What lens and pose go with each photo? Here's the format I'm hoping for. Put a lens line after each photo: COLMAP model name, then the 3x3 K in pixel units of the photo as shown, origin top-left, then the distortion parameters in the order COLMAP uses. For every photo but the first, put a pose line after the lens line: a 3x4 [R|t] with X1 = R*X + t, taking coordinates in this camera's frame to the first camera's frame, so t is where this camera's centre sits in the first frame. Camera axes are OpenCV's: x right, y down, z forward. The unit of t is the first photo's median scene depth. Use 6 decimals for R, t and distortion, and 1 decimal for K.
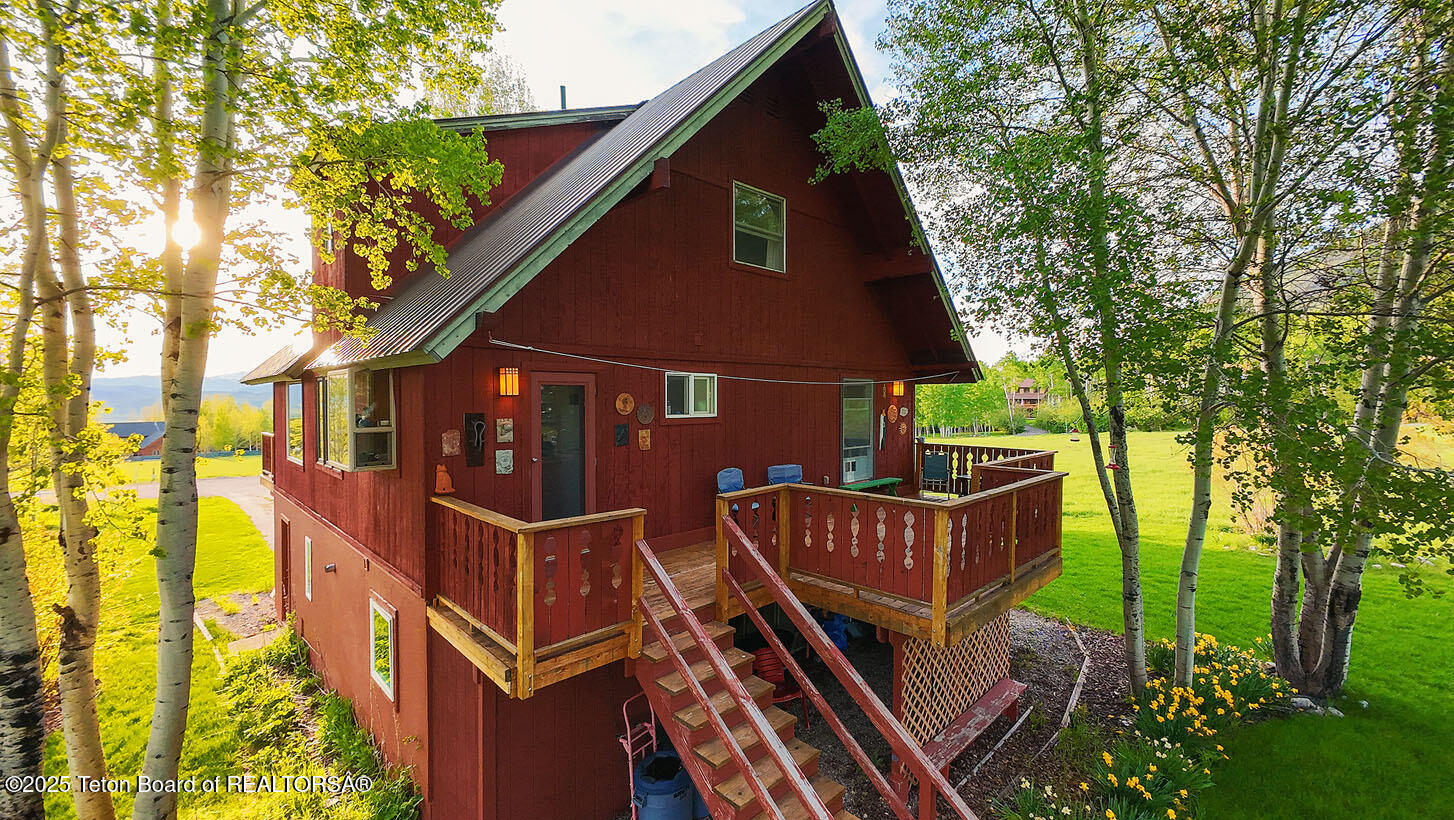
lens RADIAL K [[579.7, 0, 725.8], [0, 579.7, 414.9], [0, 0, 1]] dist [-0.001122, -0.000081]
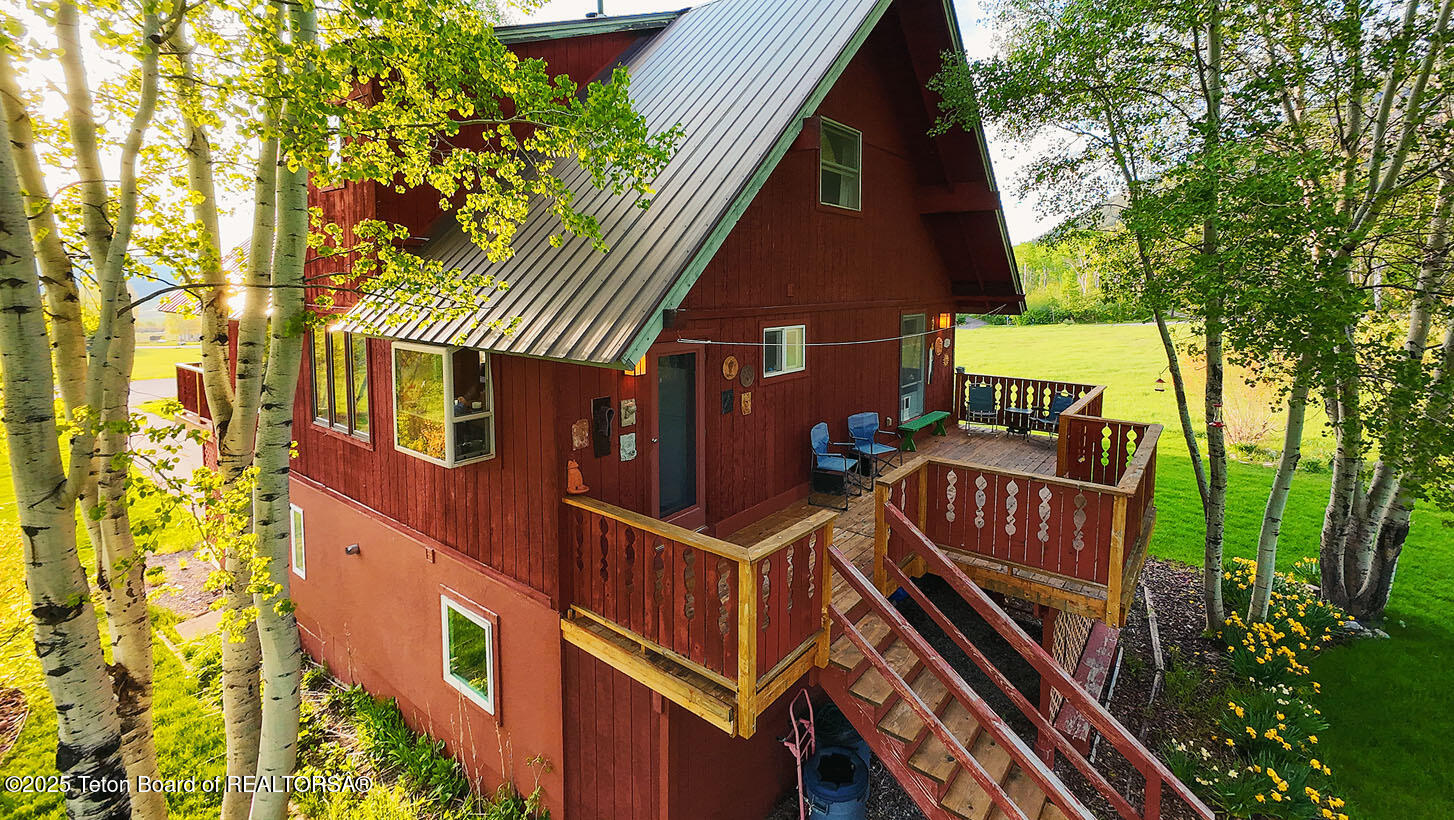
lens RADIAL K [[609.7, 0, 747.3], [0, 609.7, 332.9], [0, 0, 1]] dist [0.000095, -0.000169]
pose [[0.989448, -0.016347, 0.143963, -0.321107], [0.009753, 0.998876, 0.046387, -0.133829], [-0.144559, -0.044493, 0.988495, 0.044803]]
